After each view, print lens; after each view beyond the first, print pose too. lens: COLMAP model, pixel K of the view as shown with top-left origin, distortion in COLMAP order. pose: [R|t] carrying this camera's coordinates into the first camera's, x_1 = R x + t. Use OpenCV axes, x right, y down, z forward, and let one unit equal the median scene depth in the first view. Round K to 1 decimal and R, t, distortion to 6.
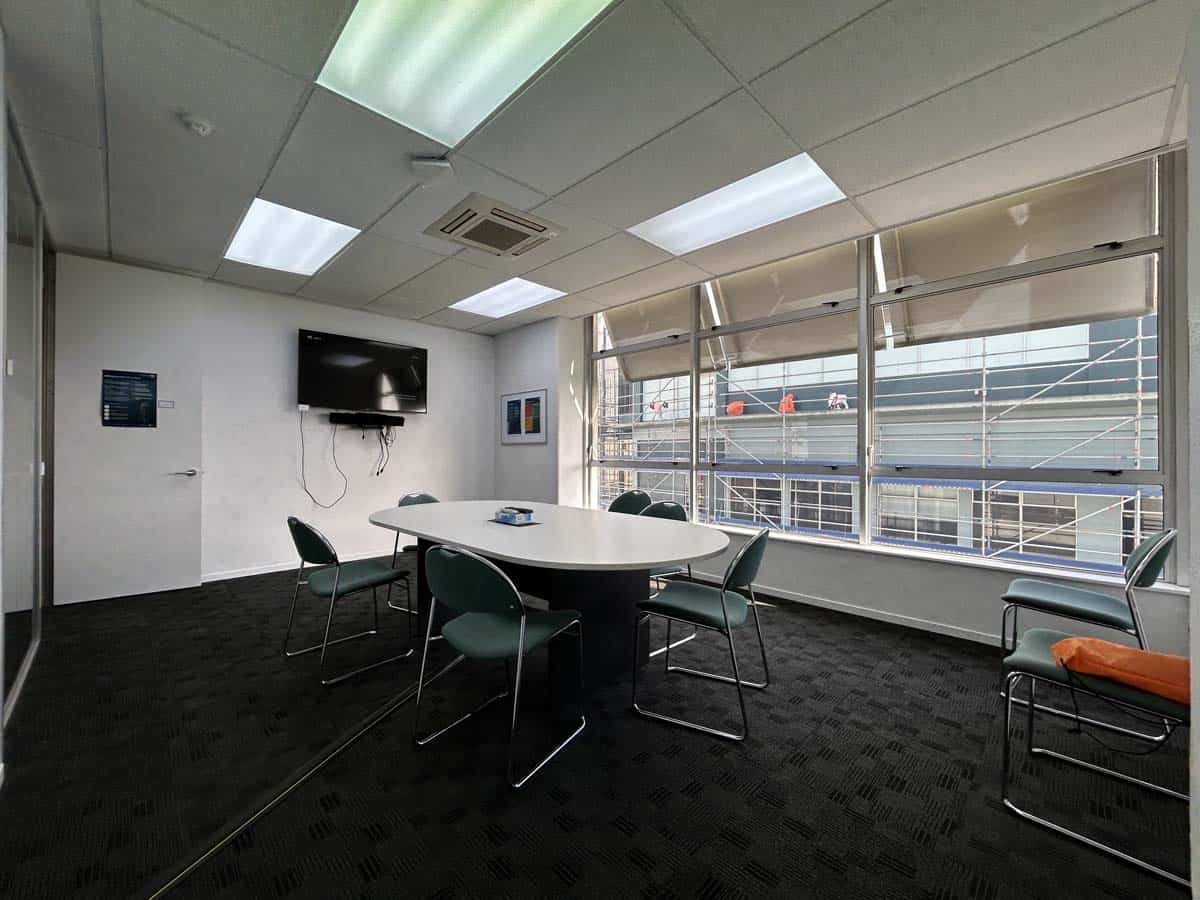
lens RADIAL K [[482.2, 0, 604.0], [0, 482.2, 448.8], [0, 0, 1]] dist [-0.014086, 0.000123]
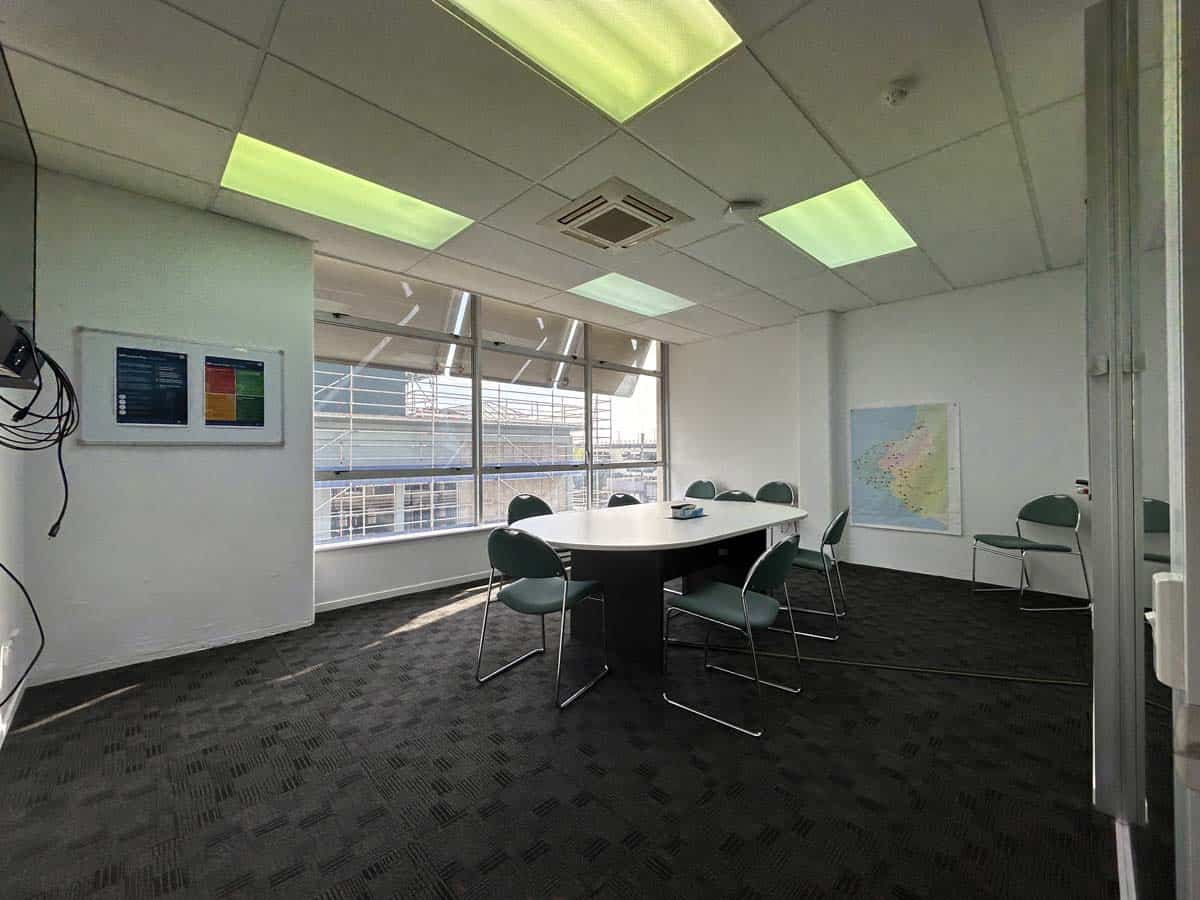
lens RADIAL K [[482.2, 0, 602.3], [0, 482.2, 447.4], [0, 0, 1]] dist [-0.014086, 0.000123]
pose [[0.009313, 0.010348, 0.999903, -0.683184], [0.003452, 0.999940, -0.010381, -0.000860], [-0.999951, 0.003548, 0.009277, 0.600877]]
